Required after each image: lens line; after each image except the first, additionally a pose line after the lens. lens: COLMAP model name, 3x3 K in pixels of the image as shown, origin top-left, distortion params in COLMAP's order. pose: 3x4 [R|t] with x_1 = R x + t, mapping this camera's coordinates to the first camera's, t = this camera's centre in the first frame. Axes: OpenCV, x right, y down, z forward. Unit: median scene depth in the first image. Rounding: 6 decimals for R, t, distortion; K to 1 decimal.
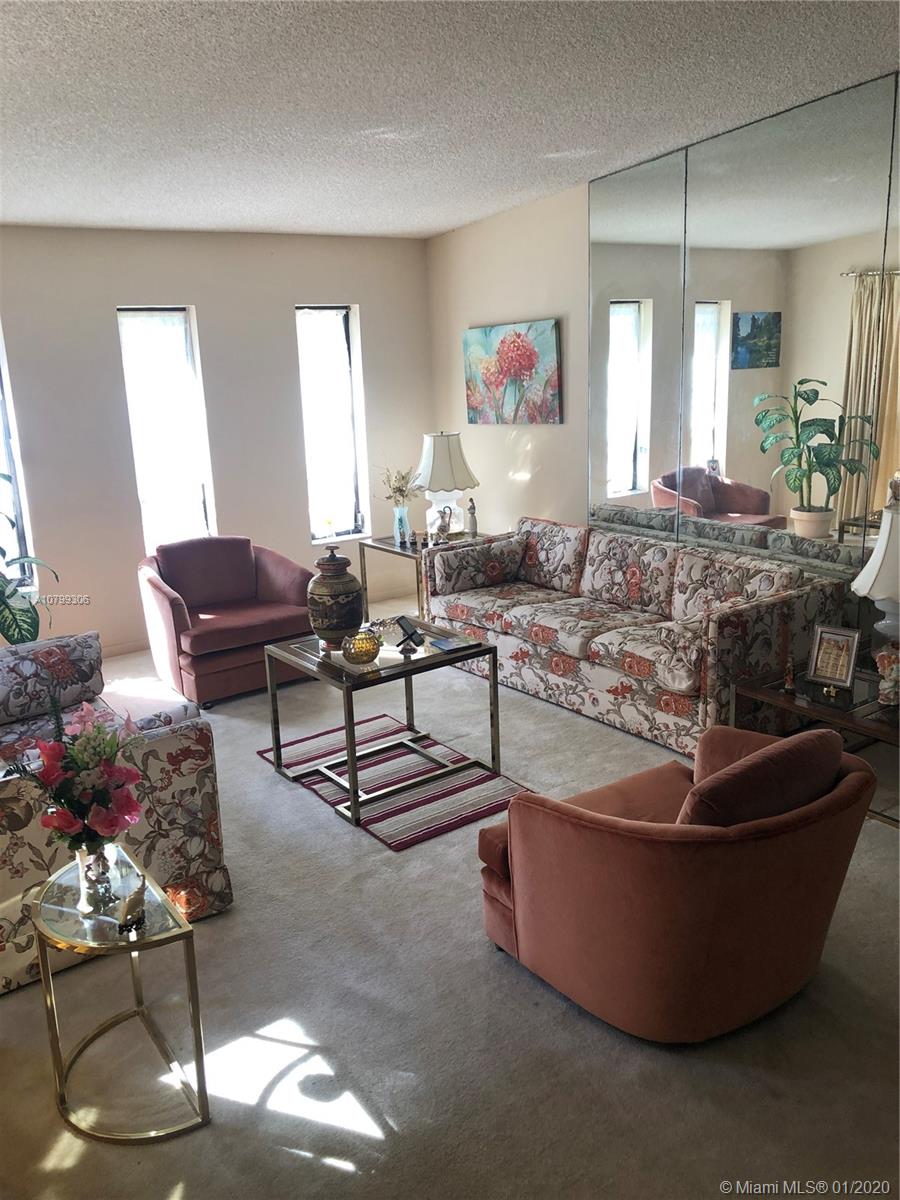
lens RADIAL K [[985.7, 0, 452.9], [0, 985.7, 603.8], [0, 0, 1]] dist [-0.001140, 0.013422]
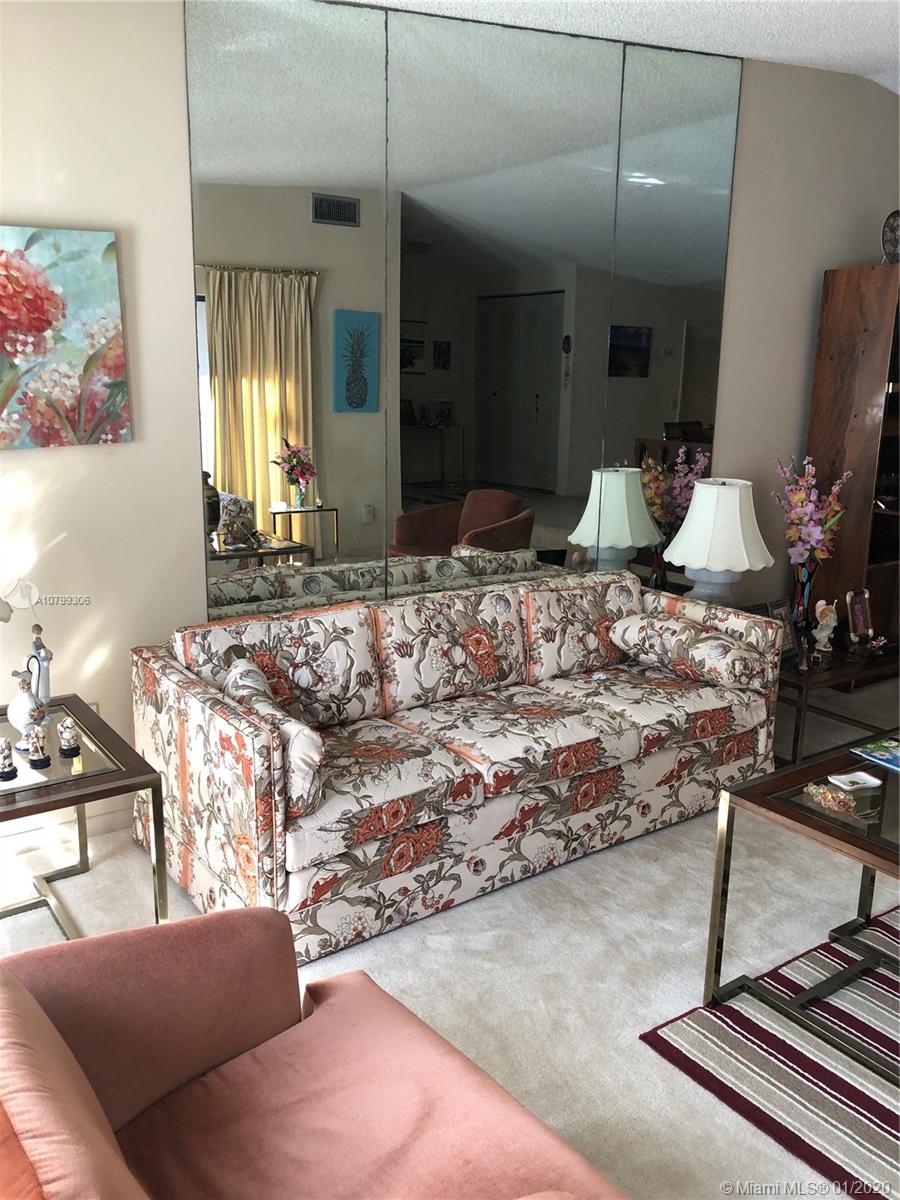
lens RADIAL K [[985.7, 0, 450.7], [0, 985.7, 590.7], [0, 0, 1]] dist [-0.001140, 0.013422]
pose [[0.022036, -0.176886, 0.983985, -0.467016], [0.238643, 0.956703, 0.166638, -0.178581], [-0.970857, 0.231149, 0.063294, 0.954374]]
